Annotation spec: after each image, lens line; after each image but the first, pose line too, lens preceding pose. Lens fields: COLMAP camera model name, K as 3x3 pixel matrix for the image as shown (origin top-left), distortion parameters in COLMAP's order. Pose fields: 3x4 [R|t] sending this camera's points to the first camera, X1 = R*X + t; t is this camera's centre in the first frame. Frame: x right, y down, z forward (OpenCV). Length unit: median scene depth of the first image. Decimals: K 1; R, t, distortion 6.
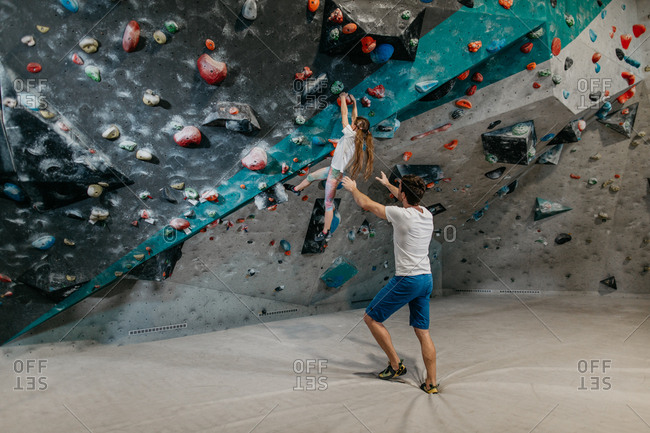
lens RADIAL K [[438.1, 0, 327.0], [0, 438.1, 216.7], [0, 0, 1]] dist [0.010693, -0.004380]
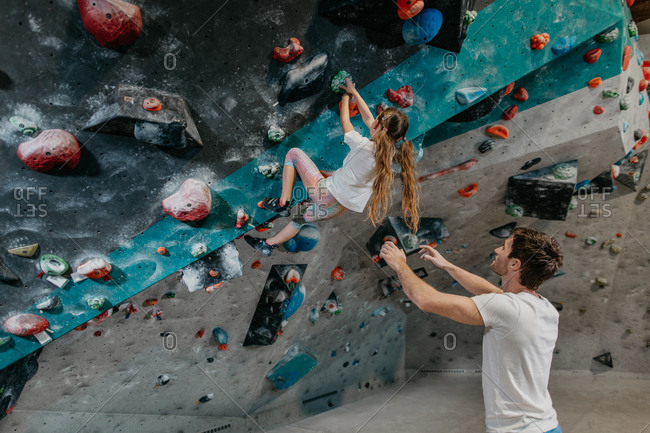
lens RADIAL K [[438.1, 0, 325.8], [0, 438.1, 215.4], [0, 0, 1]] dist [0.010693, -0.004380]
pose [[0.980501, 0.019115, 0.195580, -0.100575], [0.004918, 0.992559, -0.121662, -0.045258], [-0.196451, 0.120252, 0.973112, 0.429121]]
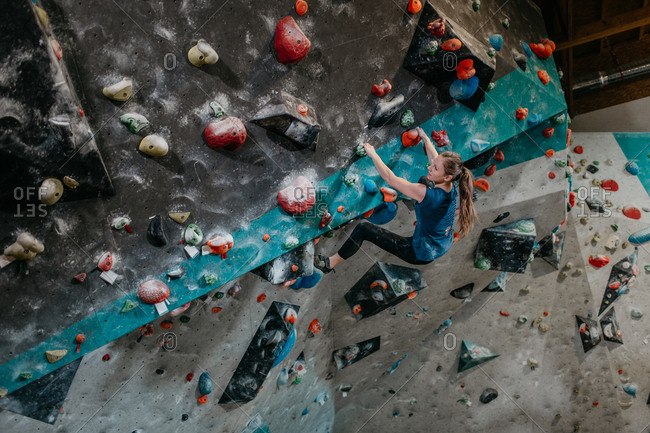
lens RADIAL K [[613.2, 0, 324.4], [0, 613.2, 215.3], [0, 0, 1]] dist [0.003083, 0.000000]
pose [[0.861737, 0.142691, 0.486876, -0.539854], [0.036185, 0.939907, -0.339509, 0.192179], [-0.506062, 0.310185, 0.804789, 0.268799]]
